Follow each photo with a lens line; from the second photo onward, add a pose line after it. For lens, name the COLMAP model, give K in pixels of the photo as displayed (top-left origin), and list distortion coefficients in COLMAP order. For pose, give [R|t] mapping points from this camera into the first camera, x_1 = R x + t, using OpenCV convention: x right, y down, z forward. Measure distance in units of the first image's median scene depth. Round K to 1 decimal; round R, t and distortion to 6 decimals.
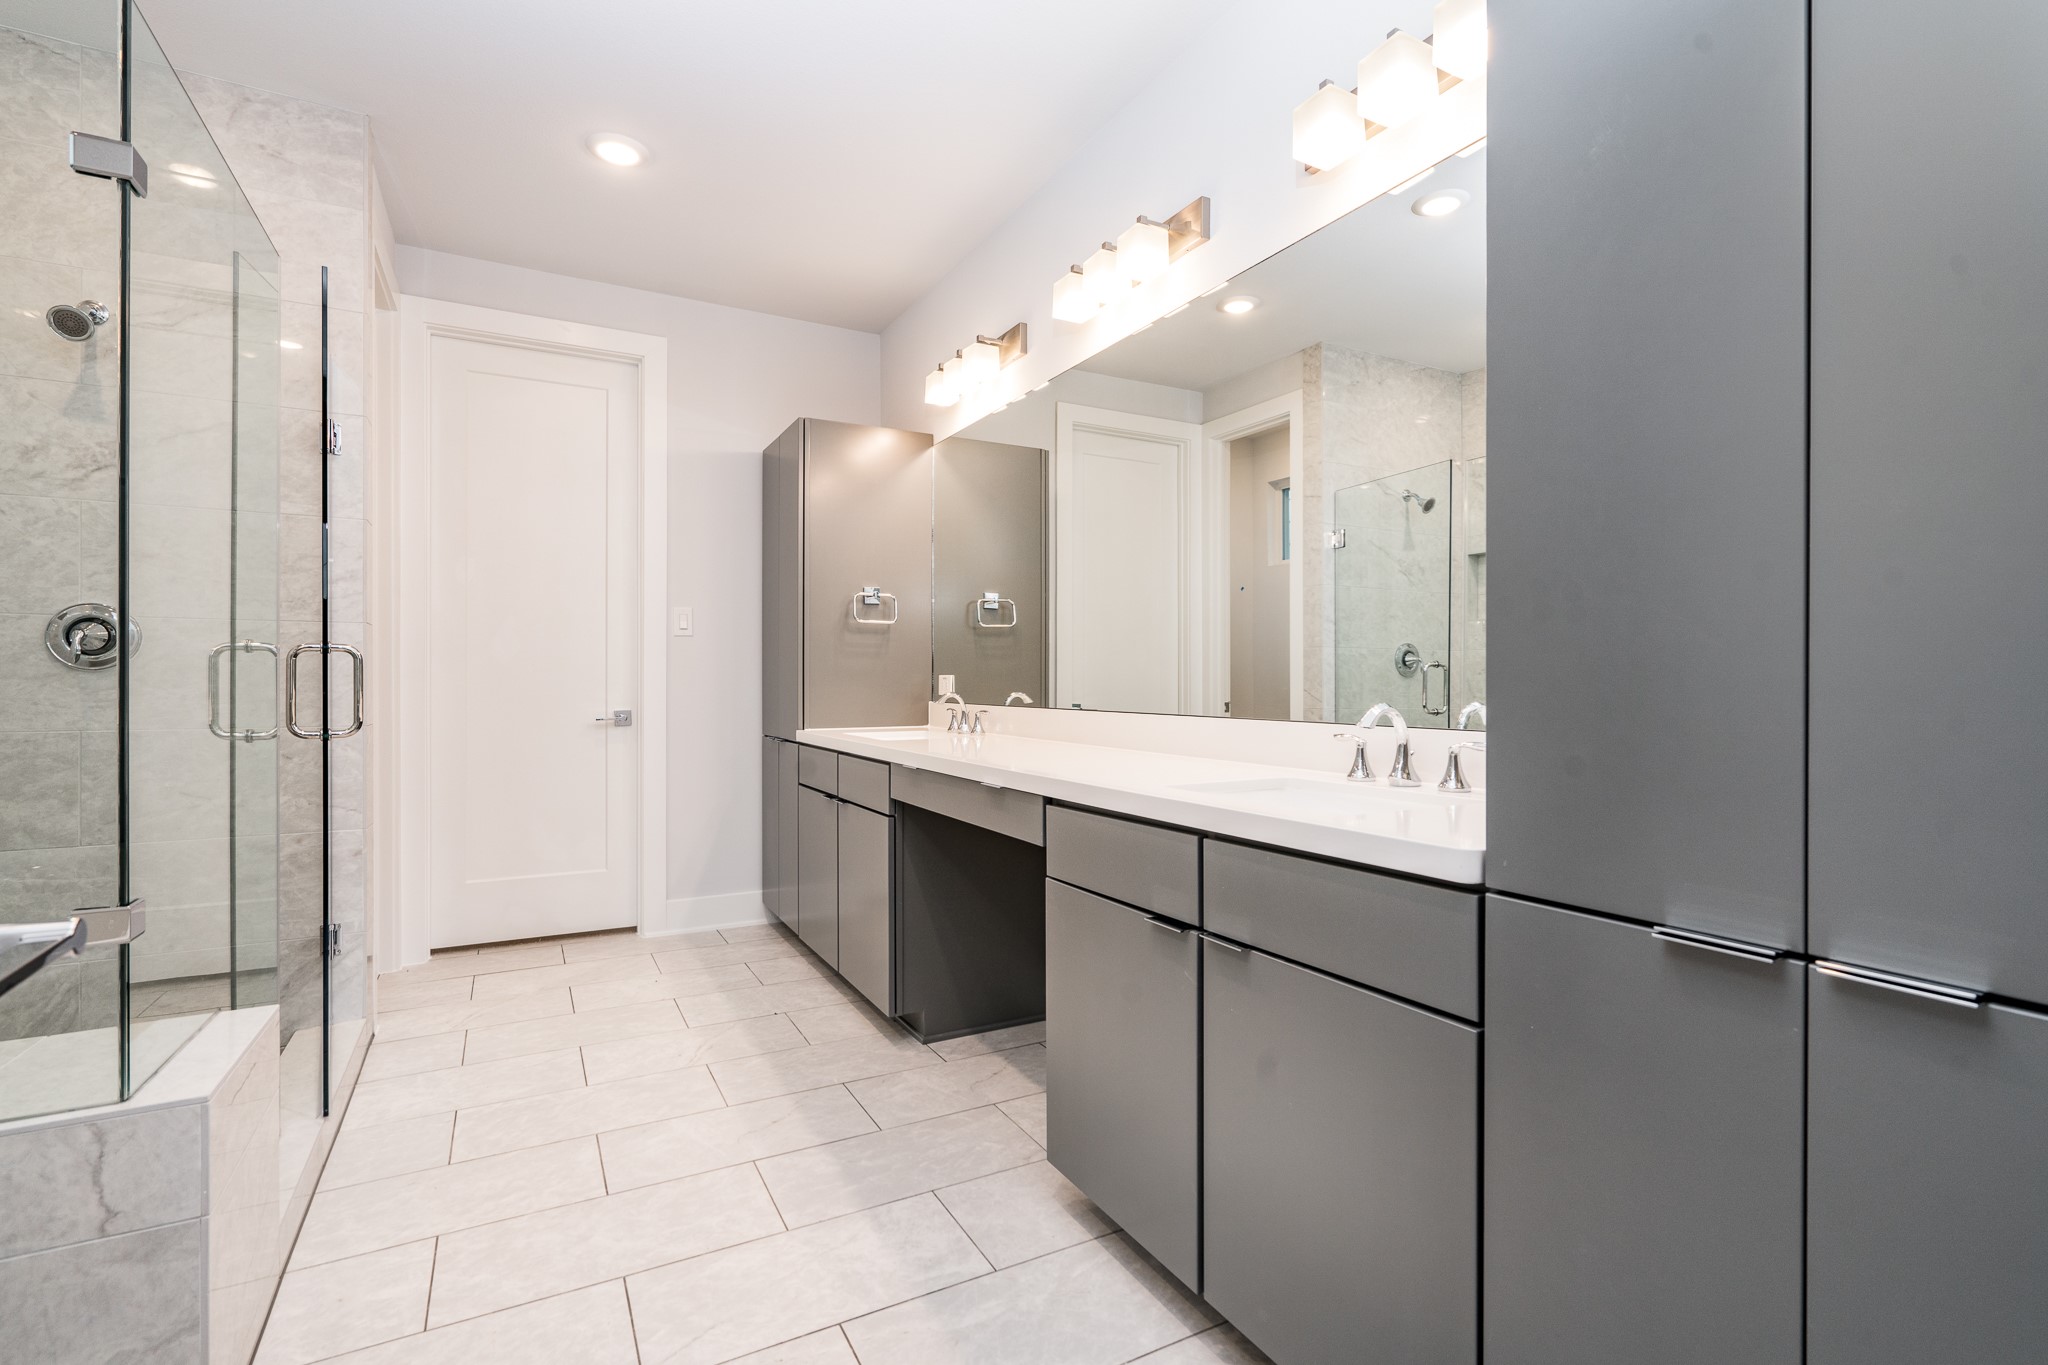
lens RADIAL K [[933.4, 0, 1026.5], [0, 933.4, 674.7], [0, 0, 1]] dist [-0.003129, 0.000454]
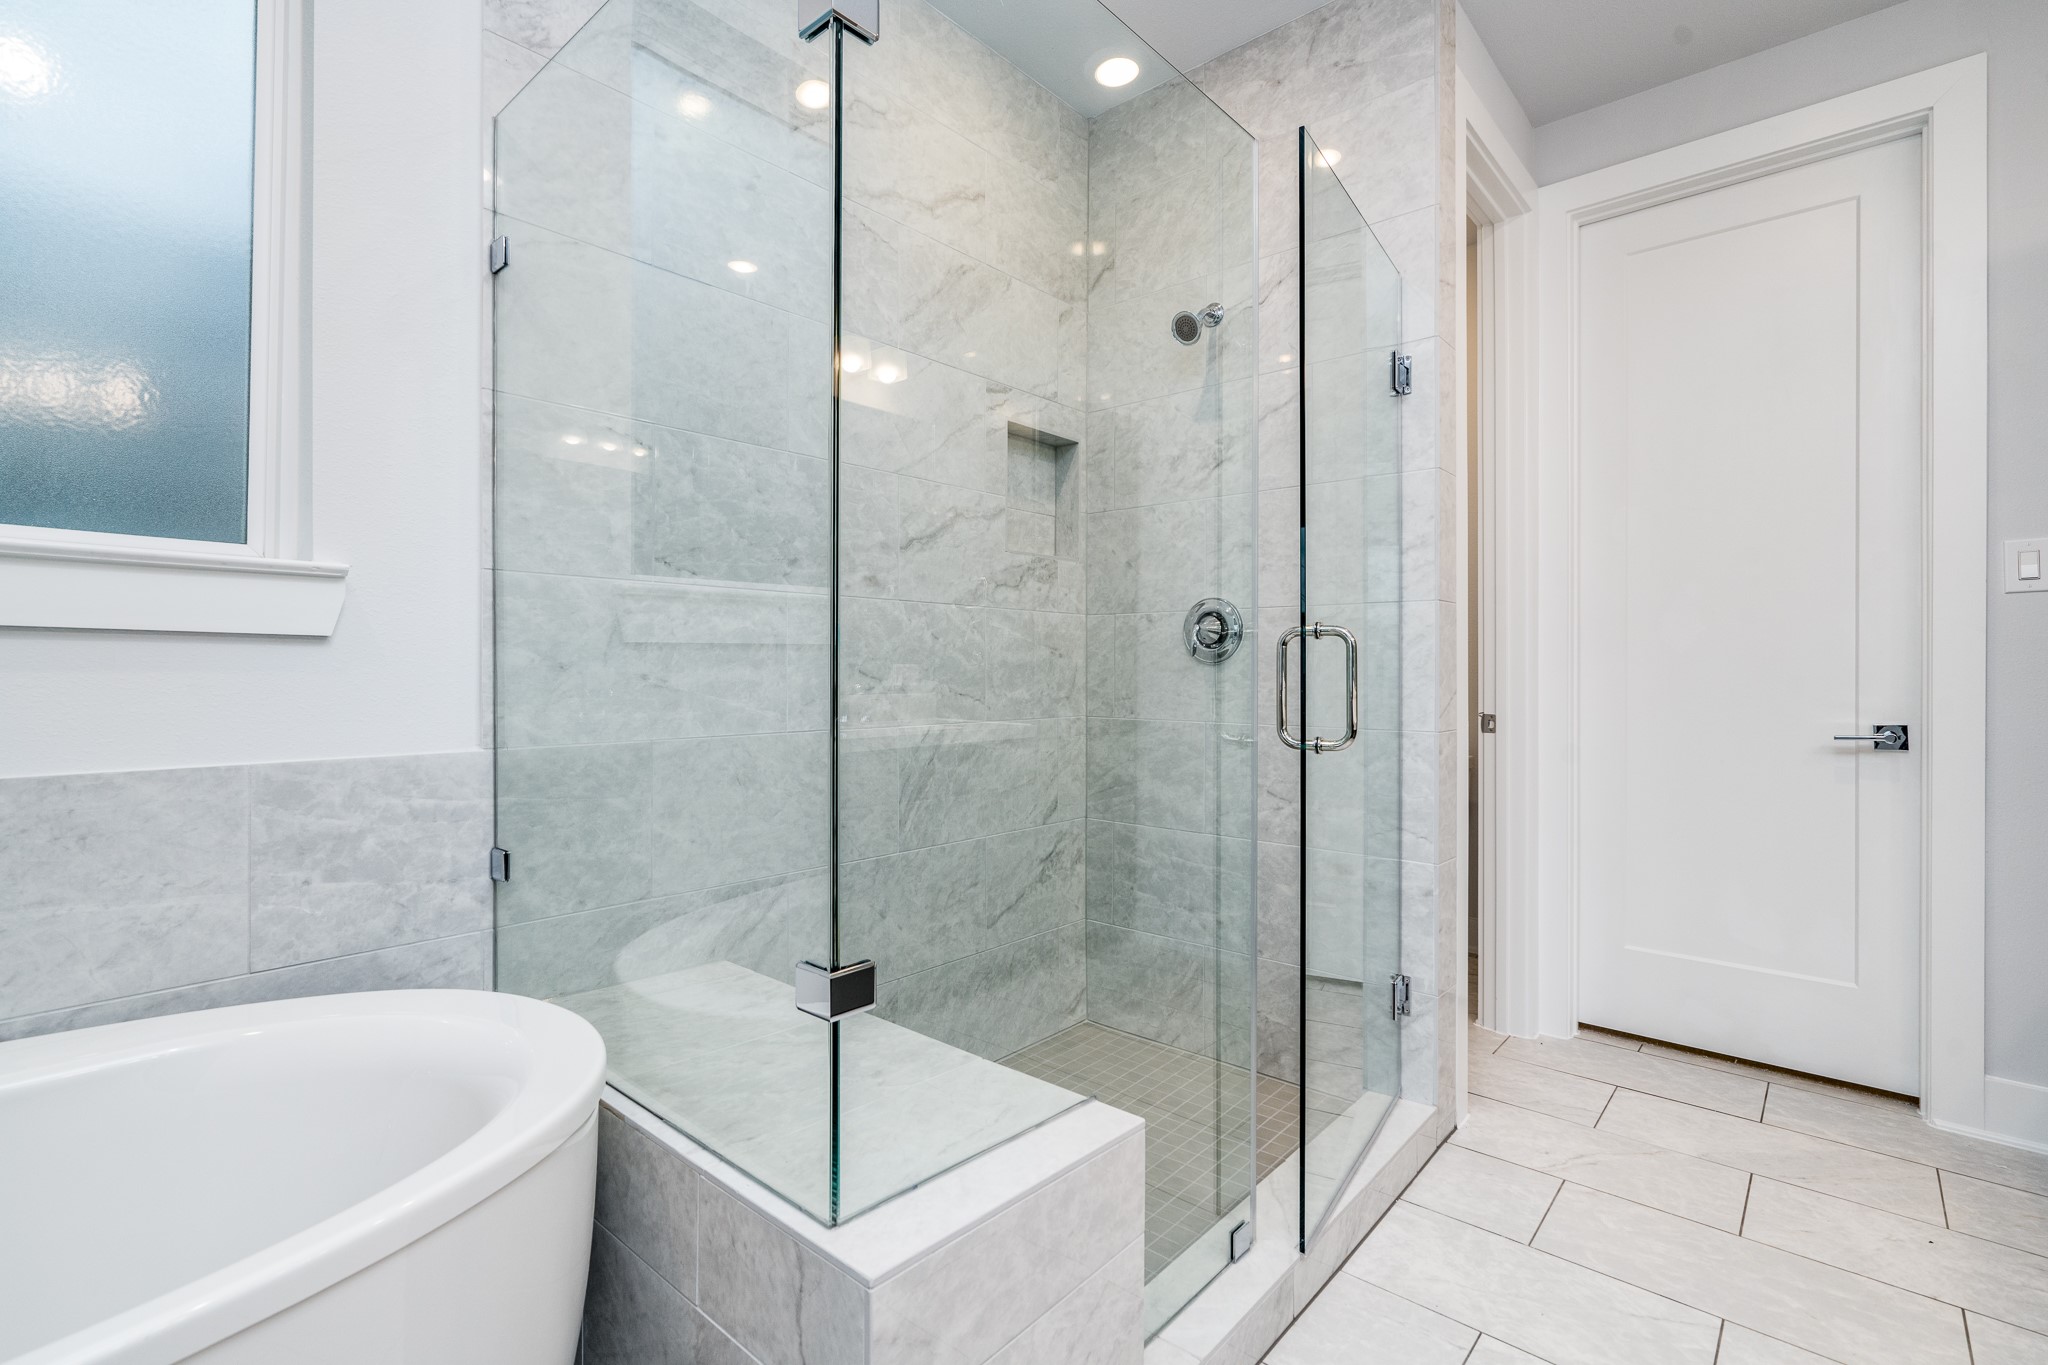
lens RADIAL K [[950.9, 0, 1031.3], [0, 950.9, 669.7], [0, 0, 1]] dist [-0.009463, 0.006711]
pose [[0.350814, -0.001698, -0.936444, -0.087133], [0.004451, 0.999990, -0.000146, 0.001684], [0.936435, -0.004117, 0.350818, 0.415026]]
